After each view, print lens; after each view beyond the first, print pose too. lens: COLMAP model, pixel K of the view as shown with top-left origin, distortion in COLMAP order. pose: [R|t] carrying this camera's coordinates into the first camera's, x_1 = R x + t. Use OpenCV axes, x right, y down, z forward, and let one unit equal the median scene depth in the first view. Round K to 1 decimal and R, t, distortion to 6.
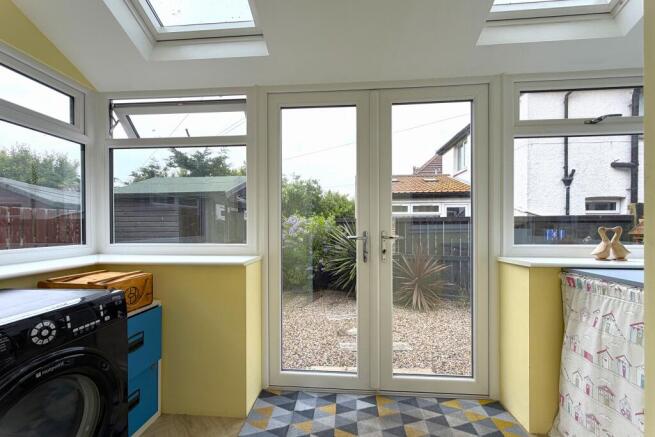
lens RADIAL K [[265.8, 0, 328.1], [0, 265.8, 222.1], [0, 0, 1]] dist [-0.004306, -0.000289]
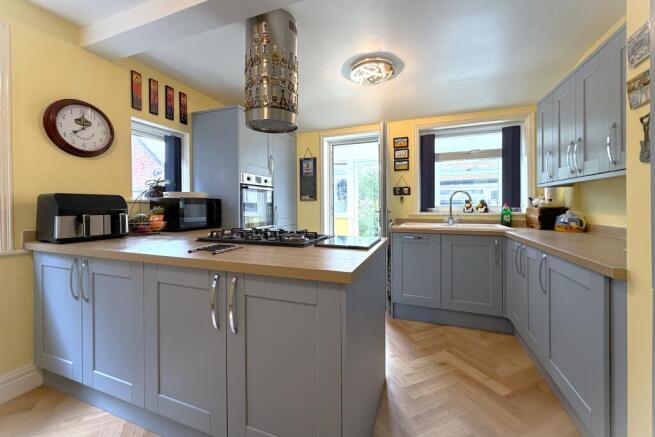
lens RADIAL K [[265.8, 0, 327.9], [0, 265.8, 204.5], [0, 0, 1]] dist [-0.004306, -0.000289]
pose [[0.958373, -0.003068, -0.285502, 0.077103], [0.004297, 0.999984, 0.003676, -0.000019], [0.285486, -0.004749, 0.958371, -0.422010]]
